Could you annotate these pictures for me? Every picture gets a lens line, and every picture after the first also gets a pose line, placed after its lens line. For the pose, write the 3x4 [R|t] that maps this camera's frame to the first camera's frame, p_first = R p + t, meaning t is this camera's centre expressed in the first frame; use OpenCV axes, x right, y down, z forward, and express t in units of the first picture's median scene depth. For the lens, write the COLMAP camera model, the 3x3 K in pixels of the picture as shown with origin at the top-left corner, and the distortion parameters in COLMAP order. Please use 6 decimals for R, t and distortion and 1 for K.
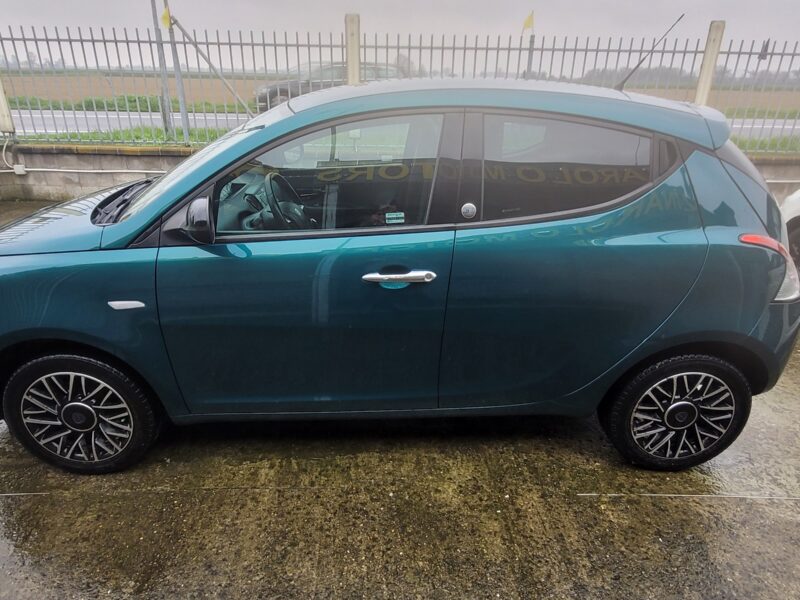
lens RADIAL K [[519.4, 0, 402.0], [0, 519.4, 309.0], [0, 0, 1]] dist [0.023698, -0.004625]
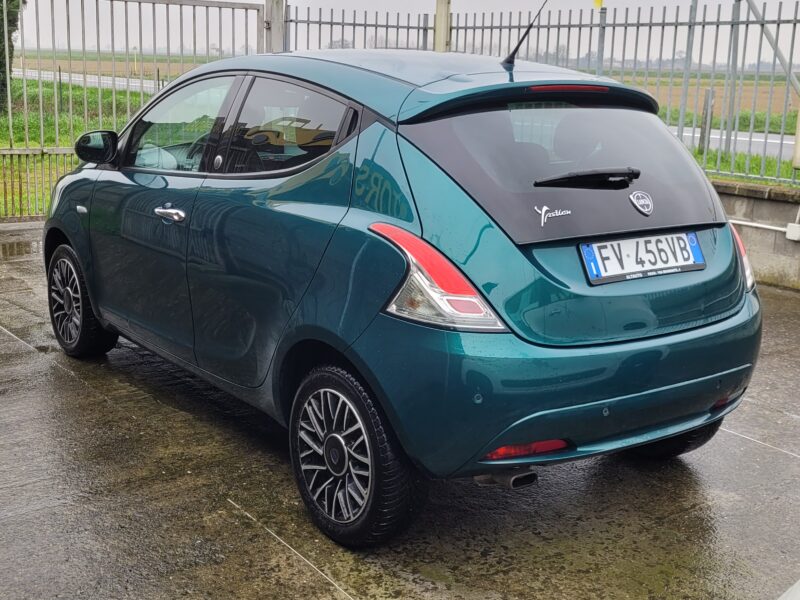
lens RADIAL K [[1018.8, 0, 394.0], [0, 1018.8, 298.9], [0, 0, 1]] dist [0.062278, -0.000870]
pose [[0.581789, 0.196727, -0.789190, 1.660355], [-0.358128, 0.933144, -0.031400, 0.003781], [0.730251, 0.300899, 0.613346, 0.066674]]
